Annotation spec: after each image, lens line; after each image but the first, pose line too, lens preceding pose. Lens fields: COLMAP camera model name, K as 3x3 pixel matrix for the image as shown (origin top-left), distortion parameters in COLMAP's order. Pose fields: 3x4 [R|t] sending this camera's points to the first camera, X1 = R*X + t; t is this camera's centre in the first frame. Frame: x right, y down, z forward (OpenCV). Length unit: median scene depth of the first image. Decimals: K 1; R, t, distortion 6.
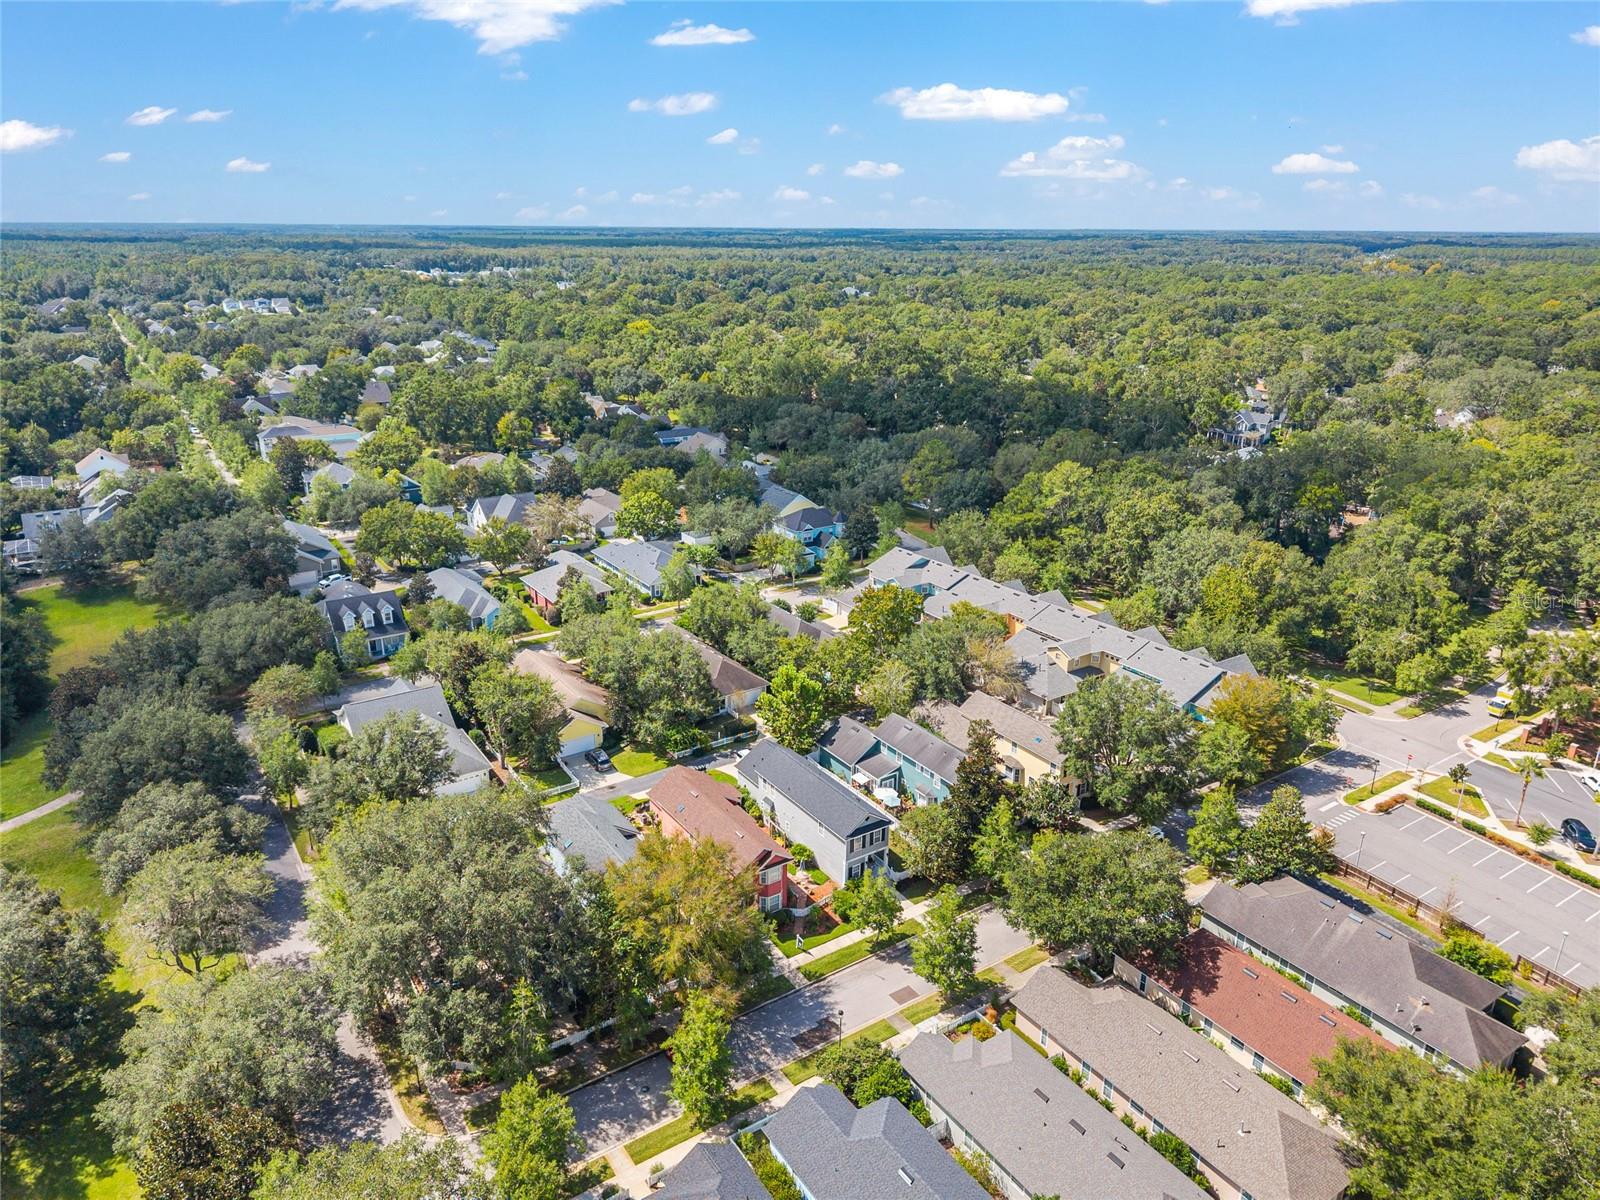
lens RADIAL K [[1057.0, 0, 782.3], [0, 1057.0, 599.6], [0, 0, 1]] dist [0.078736, -0.149256]
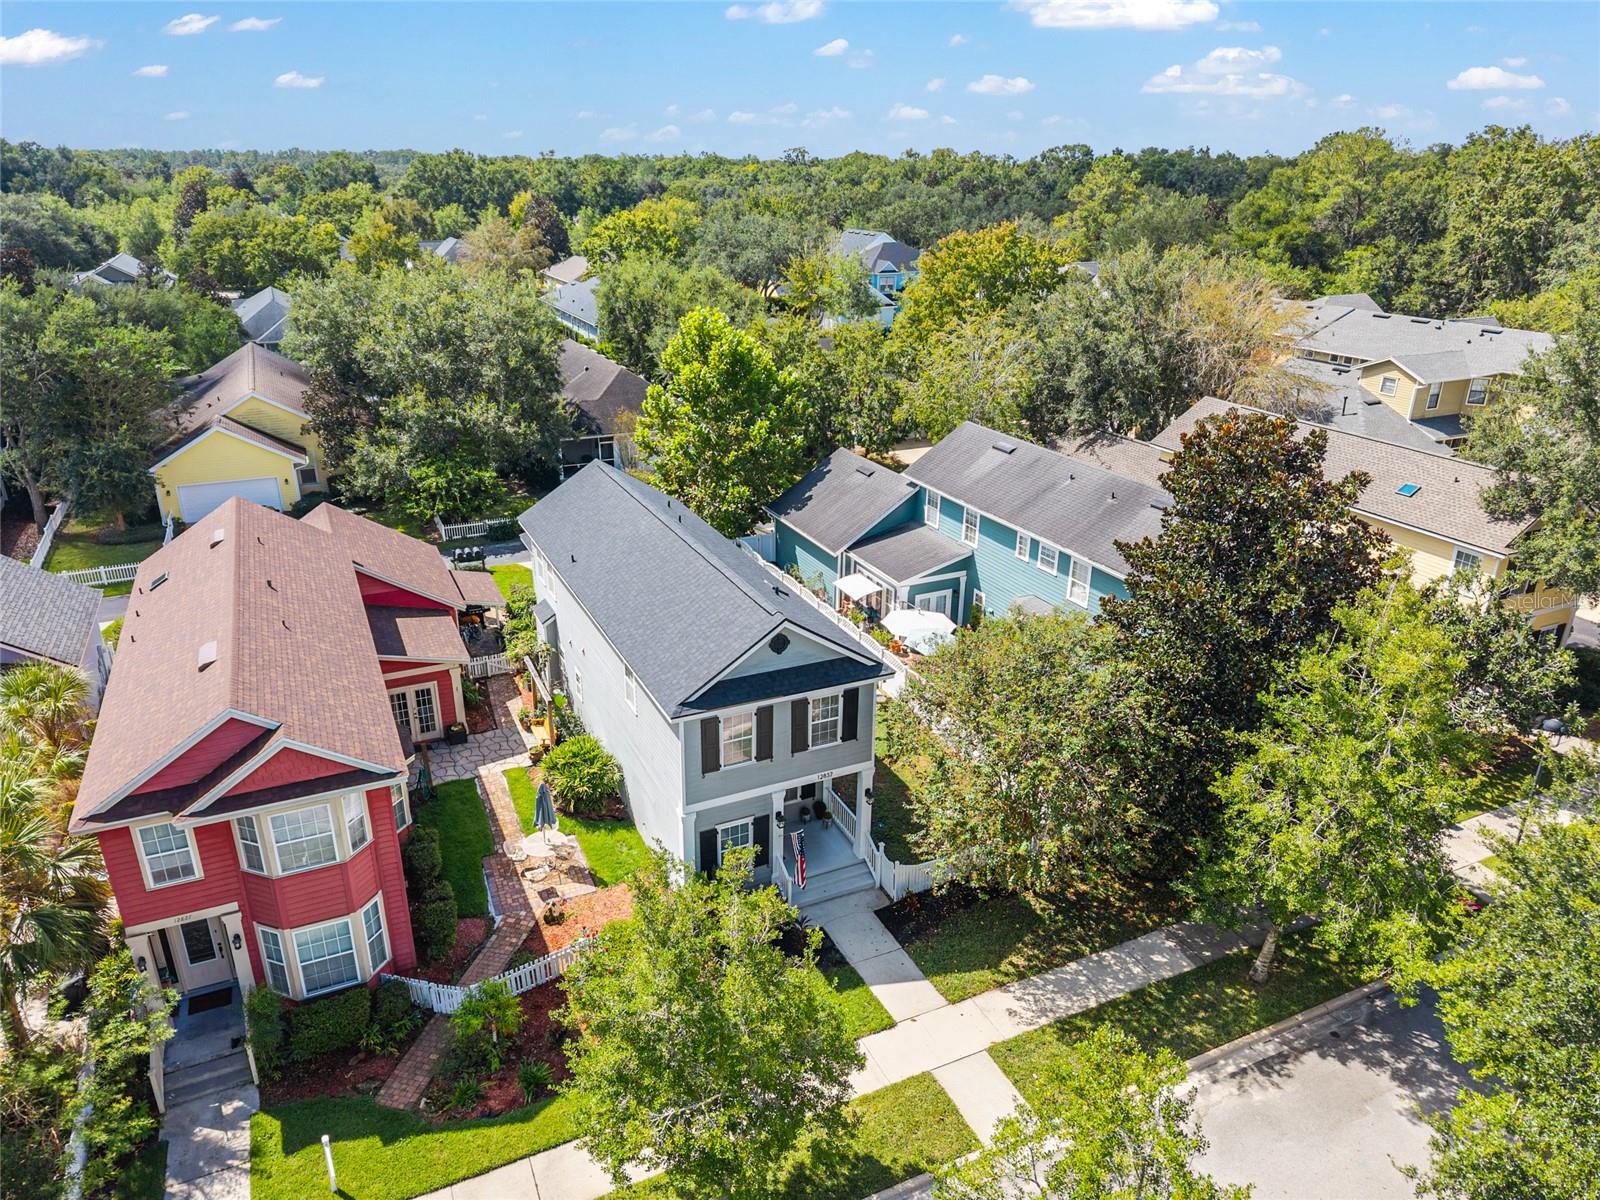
lens RADIAL K [[1069.0, 0, 782.4], [0, 1069.0, 597.3], [0, 0, 1]] dist [0.010685, -0.003081]
pose [[0.989468, 0.058832, -0.132260, 0.099926], [-0.052975, 0.997471, 0.047377, 0.162711], [0.134713, -0.039871, 0.990082, 0.665466]]
